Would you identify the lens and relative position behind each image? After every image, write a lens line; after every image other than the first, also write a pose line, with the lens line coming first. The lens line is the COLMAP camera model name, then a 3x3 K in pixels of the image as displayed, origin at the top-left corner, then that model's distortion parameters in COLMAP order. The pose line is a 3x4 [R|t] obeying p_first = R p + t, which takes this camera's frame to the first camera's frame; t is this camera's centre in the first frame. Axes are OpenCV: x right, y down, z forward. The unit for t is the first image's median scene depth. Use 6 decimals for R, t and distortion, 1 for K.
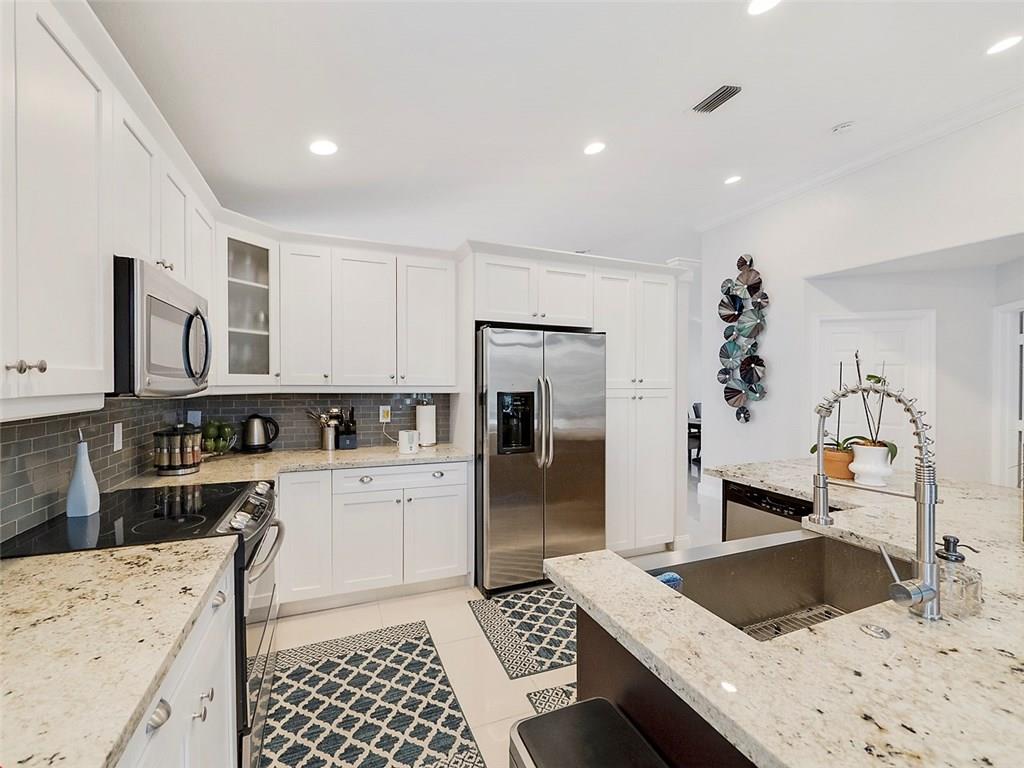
lens RADIAL K [[436.6, 0, 516.9], [0, 436.6, 384.0], [0, 0, 1]] dist [-0.028085, -0.000042]
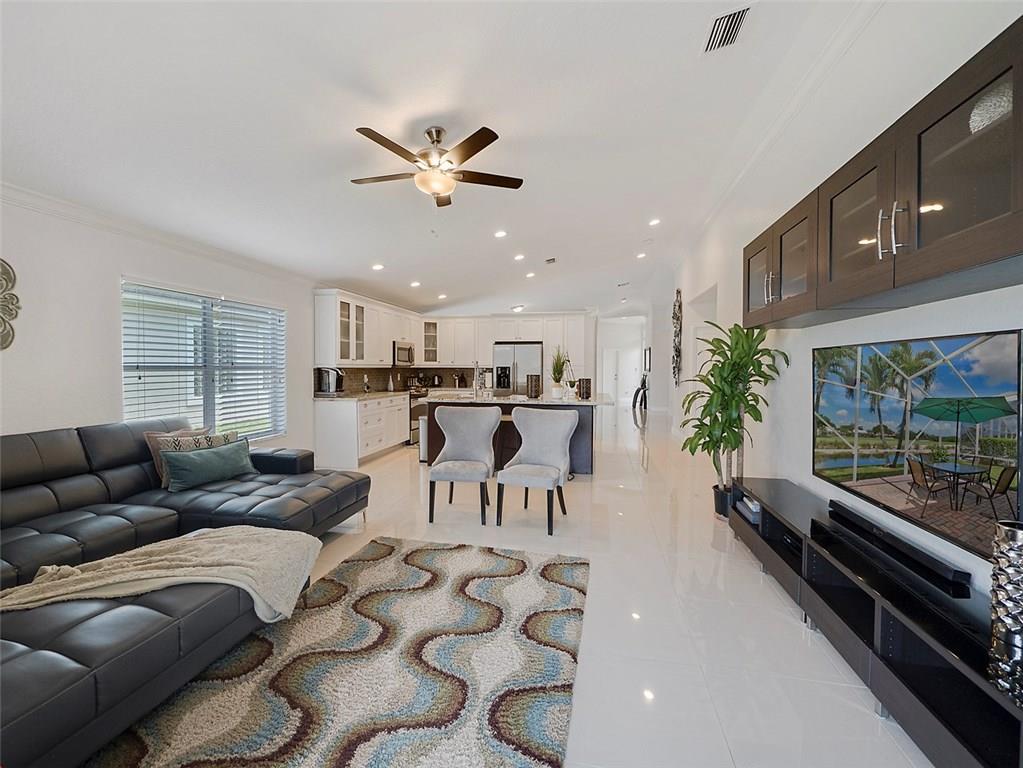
lens RADIAL K [[445.0, 0, 504.2], [0, 445.0, 381.4], [0, 0, 1]] dist [-0.000373, -0.000021]
pose [[0.814105, 0.014716, -0.580531, 1.624237], [-0.002823, 0.999767, 0.021385, 0.048024], [0.580711, -0.015770, 0.813957, -1.297767]]
